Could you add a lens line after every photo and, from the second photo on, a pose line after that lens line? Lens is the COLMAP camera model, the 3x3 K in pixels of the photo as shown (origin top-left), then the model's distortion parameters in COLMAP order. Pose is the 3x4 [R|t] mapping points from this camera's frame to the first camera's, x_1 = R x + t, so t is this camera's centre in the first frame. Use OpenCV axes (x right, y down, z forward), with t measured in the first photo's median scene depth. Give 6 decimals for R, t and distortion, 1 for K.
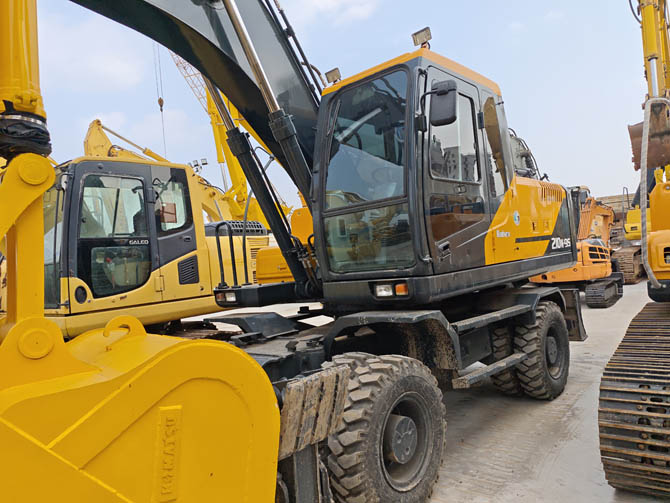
lens RADIAL K [[497.0, 0, 335.0], [0, 497.0, 251.5], [0, 0, 1]] dist [0.013881, -0.004172]
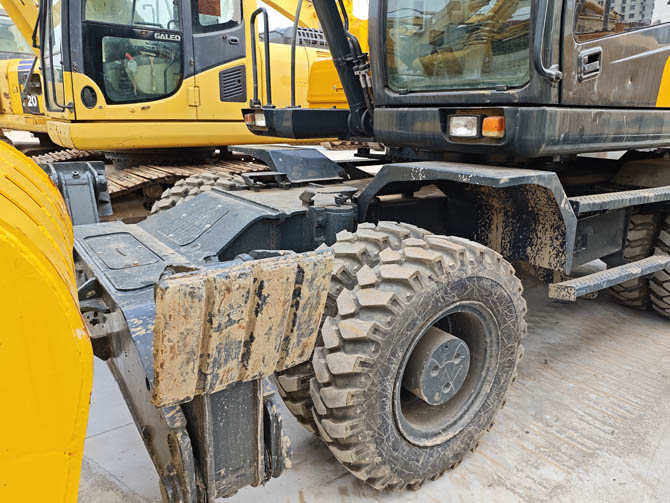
lens RADIAL K [[500.6, 0, 341.3], [0, 500.6, 260.0], [0, 0, 1]] dist [0.079991, -0.160974]
pose [[0.972762, 0.160248, -0.167493, 0.069368], [-0.101330, 0.943832, 0.314504, 0.045198], [0.208484, -0.288966, 0.934363, 0.306561]]
